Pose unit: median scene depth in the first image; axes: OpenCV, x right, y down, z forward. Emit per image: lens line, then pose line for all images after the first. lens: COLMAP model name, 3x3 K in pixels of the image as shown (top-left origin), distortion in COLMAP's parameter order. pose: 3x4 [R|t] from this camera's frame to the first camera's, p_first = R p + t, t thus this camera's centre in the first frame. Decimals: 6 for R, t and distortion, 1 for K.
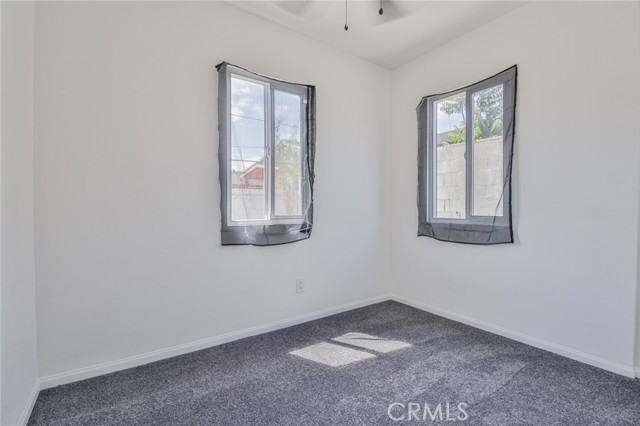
lens RADIAL K [[292.2, 0, 320.6], [0, 292.2, 209.9], [0, 0, 1]] dist [-0.009580, -0.007286]
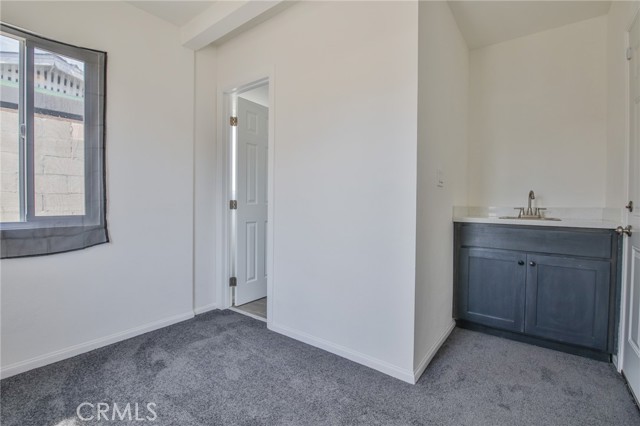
lens RADIAL K [[292.2, 0, 320.6], [0, 292.2, 209.9], [0, 0, 1]] dist [-0.009580, -0.007286]
pose [[-0.301916, -0.027158, 0.952948, -0.426124], [0.010140, 0.999446, 0.031695, -0.013945], [-0.953281, 0.019233, -0.301473, 0.612335]]
